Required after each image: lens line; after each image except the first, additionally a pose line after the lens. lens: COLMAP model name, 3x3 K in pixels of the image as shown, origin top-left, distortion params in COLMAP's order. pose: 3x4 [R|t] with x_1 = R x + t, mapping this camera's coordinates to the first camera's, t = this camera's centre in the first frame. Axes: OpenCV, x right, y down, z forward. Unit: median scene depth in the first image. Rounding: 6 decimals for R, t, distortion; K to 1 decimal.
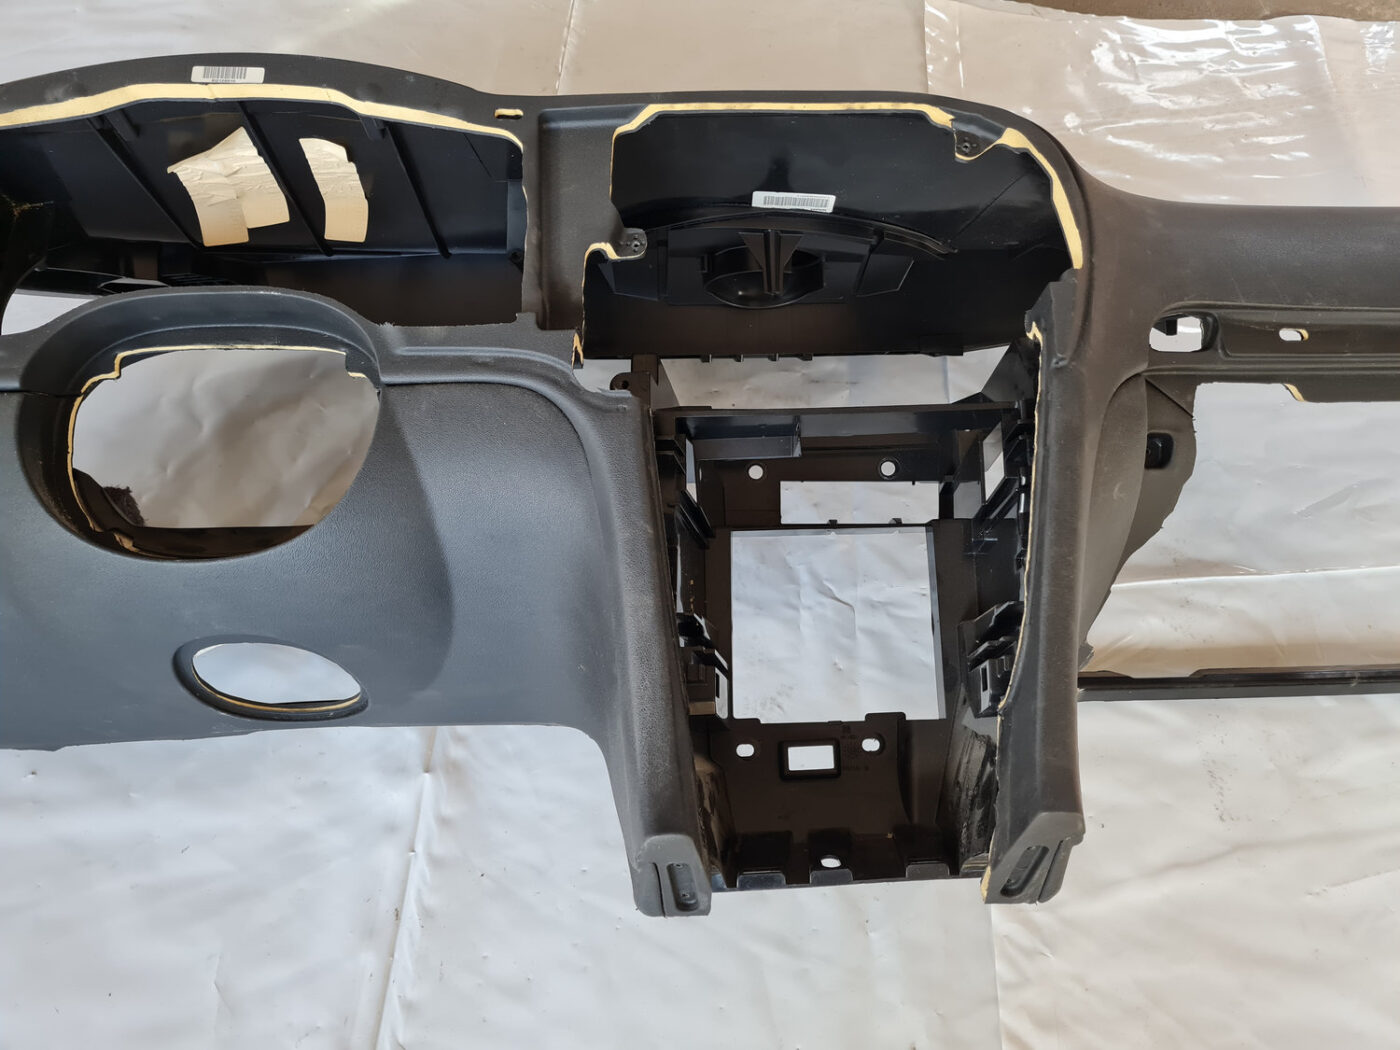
lens RADIAL K [[1049.3, 0, 712.7], [0, 1049.3, 517.5], [0, 0, 1]] dist [0.046797, -0.042985]
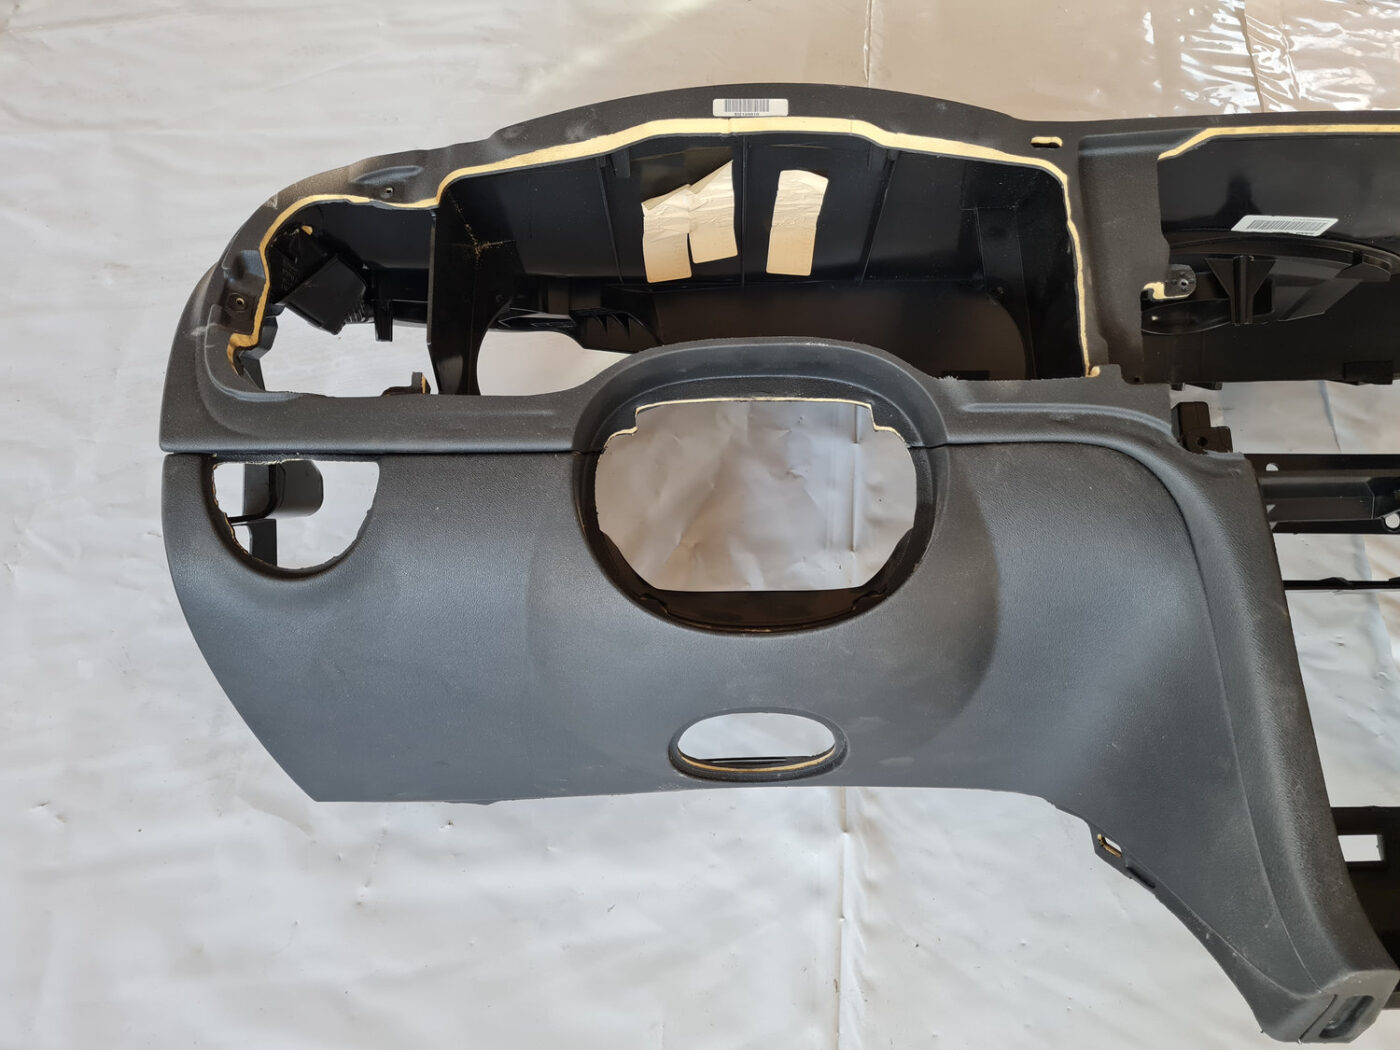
lens RADIAL K [[1049.3, 0, 712.7], [0, 1049.3, 517.5], [0, 0, 1]] dist [0.046797, -0.042985]
pose [[0.998274, 0.006837, -0.058332, -0.398026], [-0.006103, 0.999900, 0.012762, -0.062167], [0.058413, -0.012384, 0.998216, 0.059671]]
